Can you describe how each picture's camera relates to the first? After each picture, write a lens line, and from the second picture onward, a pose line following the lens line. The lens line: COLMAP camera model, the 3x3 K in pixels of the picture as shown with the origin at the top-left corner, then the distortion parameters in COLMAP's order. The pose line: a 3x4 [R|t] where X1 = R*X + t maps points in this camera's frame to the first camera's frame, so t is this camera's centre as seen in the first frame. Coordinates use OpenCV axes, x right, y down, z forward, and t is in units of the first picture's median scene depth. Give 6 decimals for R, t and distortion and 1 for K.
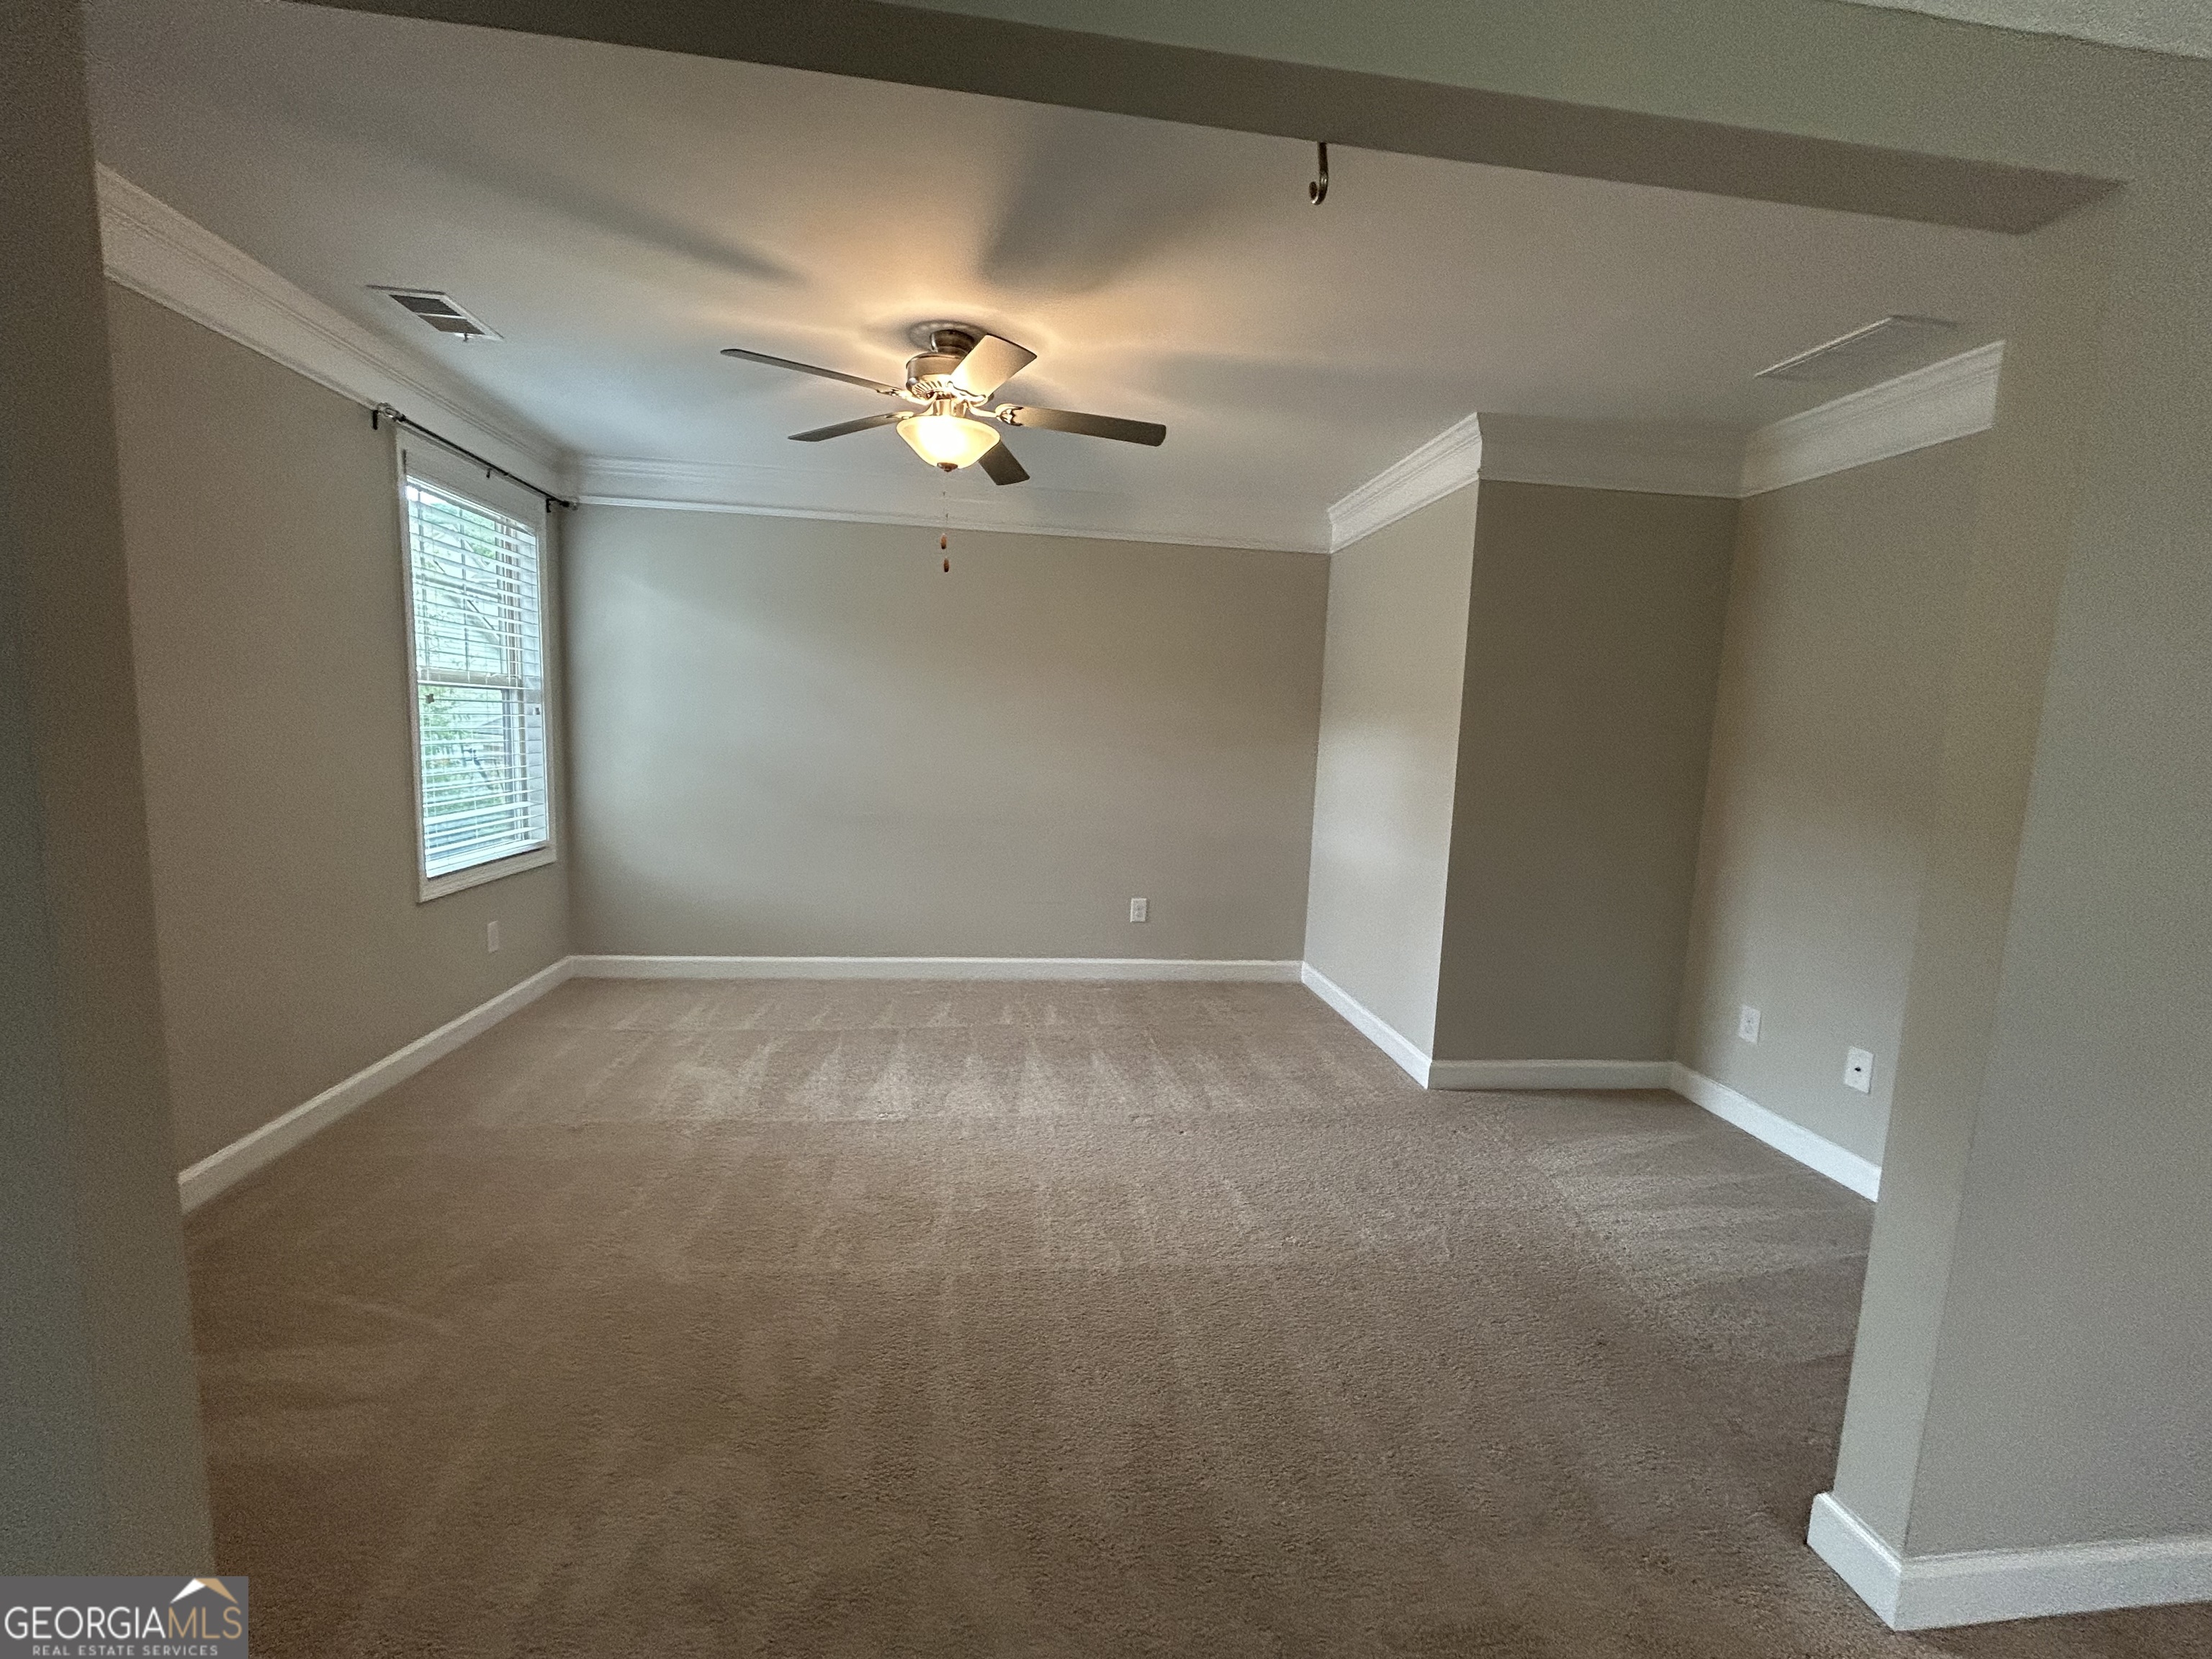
lens RADIAL K [[901.7, 0, 1105.9], [0, 901.7, 823.1], [0, 0, 1]] dist [-0.003632, 0.001375]
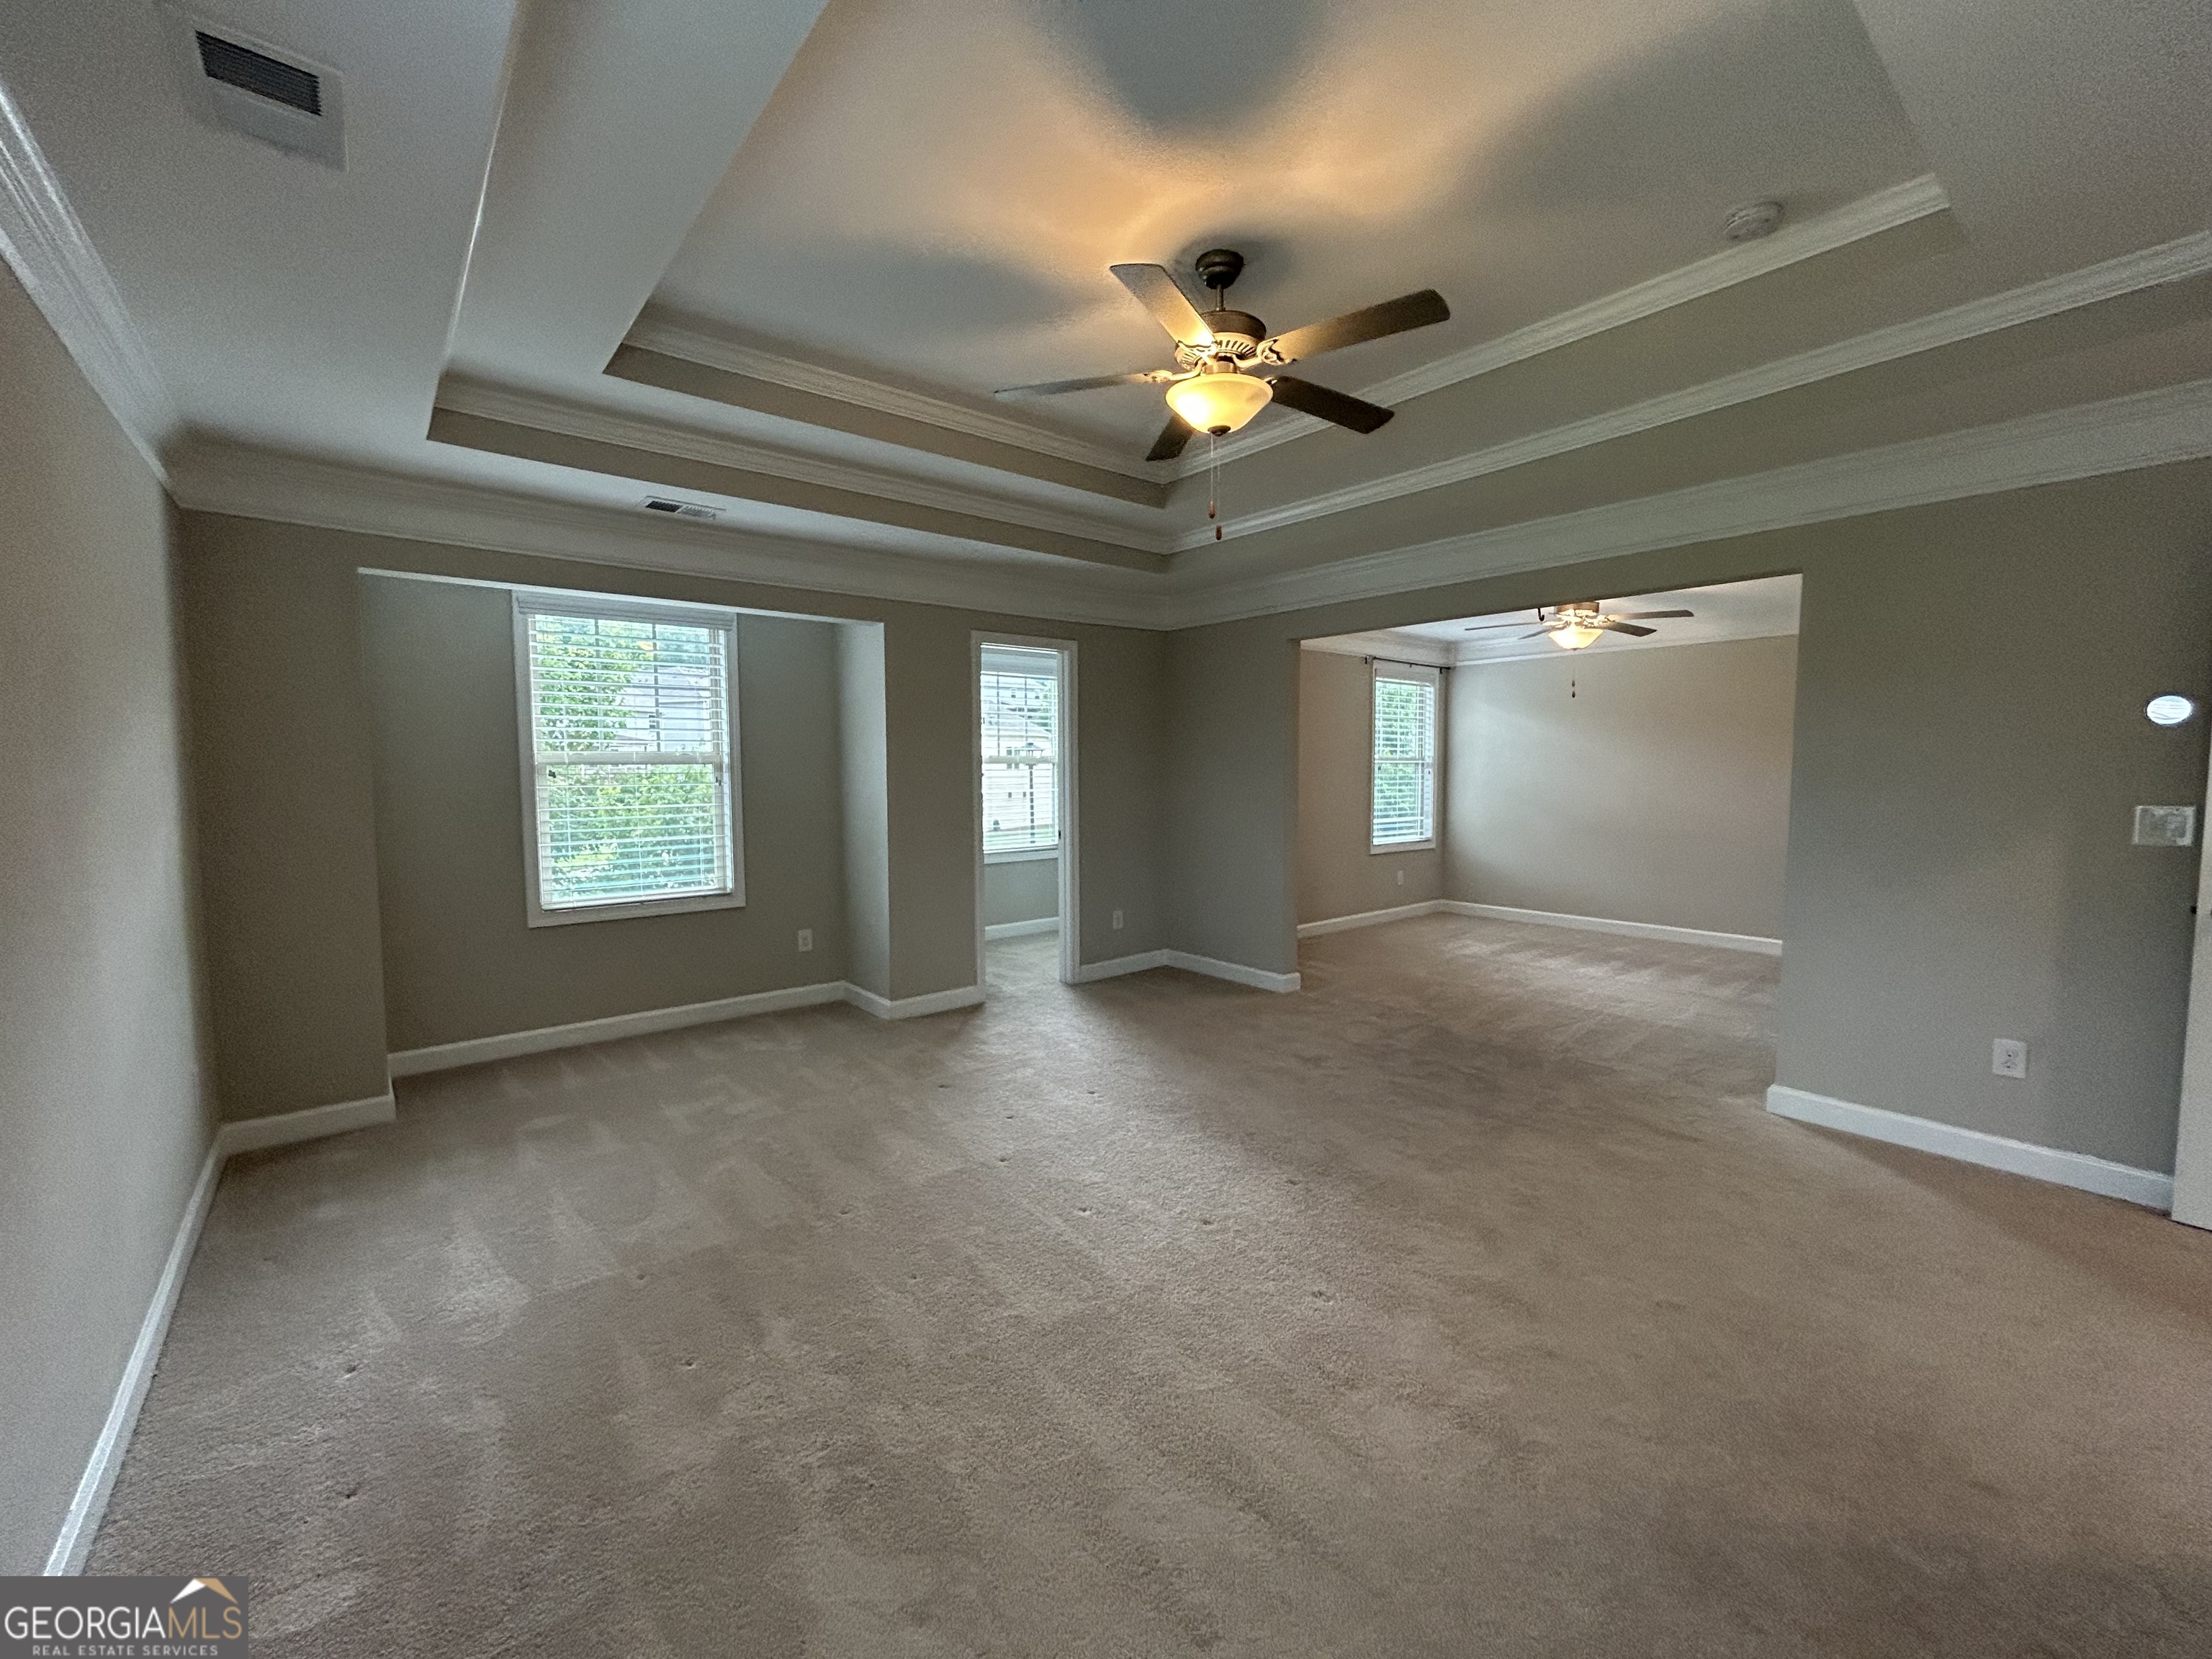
lens RADIAL K [[901.7, 0, 1097.3], [0, 901.7, 838.2], [0, 0, 1]] dist [-0.003632, 0.001375]
pose [[0.524412, 0.024191, -0.851121, 0.729672], [-0.064481, 0.997854, -0.011367, 0.097084], [0.849020, 0.060842, 0.524846, -0.714410]]
